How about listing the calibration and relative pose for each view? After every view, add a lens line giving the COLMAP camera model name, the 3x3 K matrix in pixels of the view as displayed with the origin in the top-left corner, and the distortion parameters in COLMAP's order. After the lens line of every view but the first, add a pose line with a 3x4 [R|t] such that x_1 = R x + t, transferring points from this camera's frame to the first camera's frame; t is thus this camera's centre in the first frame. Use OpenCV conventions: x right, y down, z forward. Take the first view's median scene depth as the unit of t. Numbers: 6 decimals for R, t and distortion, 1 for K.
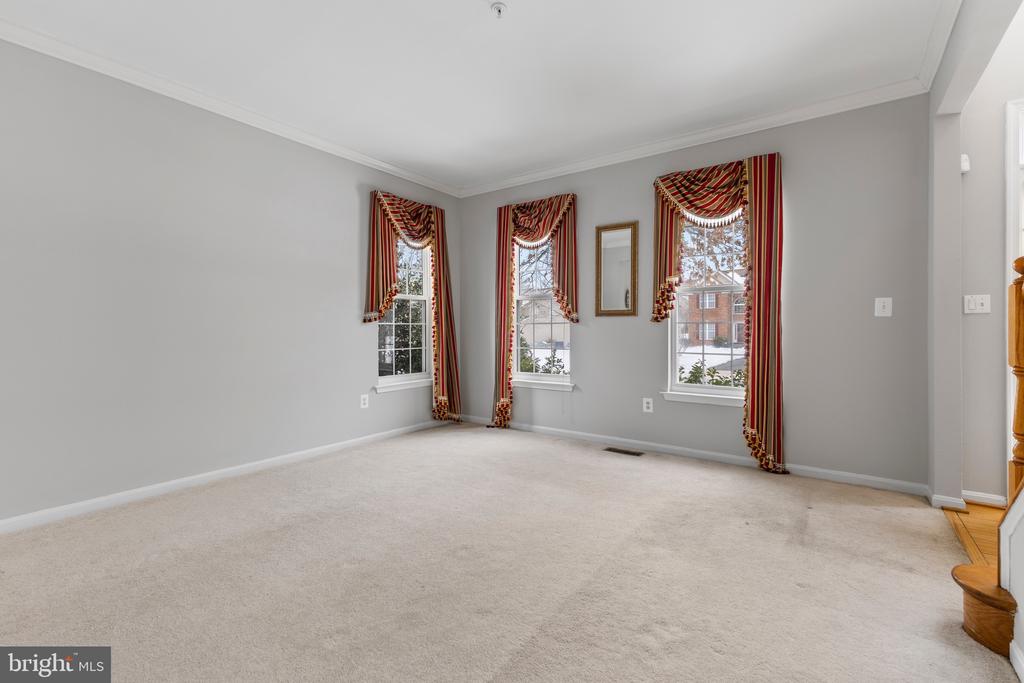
lens RADIAL K [[453.4, 0, 508.7], [0, 453.4, 328.9], [0, 0, 1]] dist [0.019202, -0.000017]
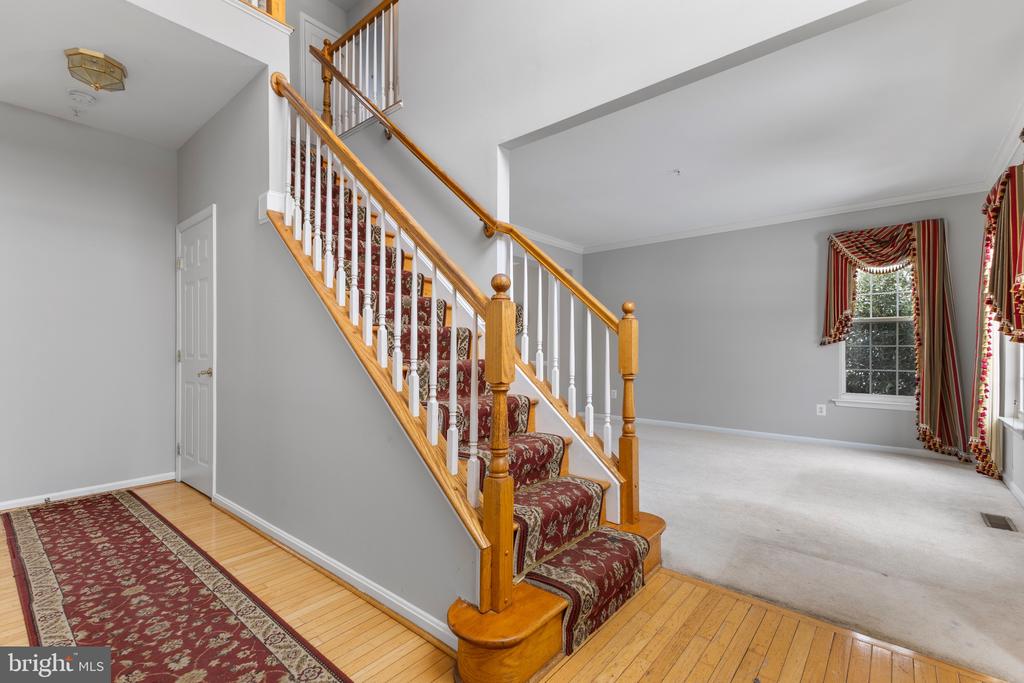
lens RADIAL K [[453.8, 0, 512.1], [0, 453.8, 344.1], [0, 0, 1]] dist [0.020677, 0.000195]
pose [[-0.069837, -0.007683, -0.997529, 0.939212], [-0.002675, 0.999968, -0.007515, -0.005871], [0.997555, 0.002143, -0.069855, 0.247511]]
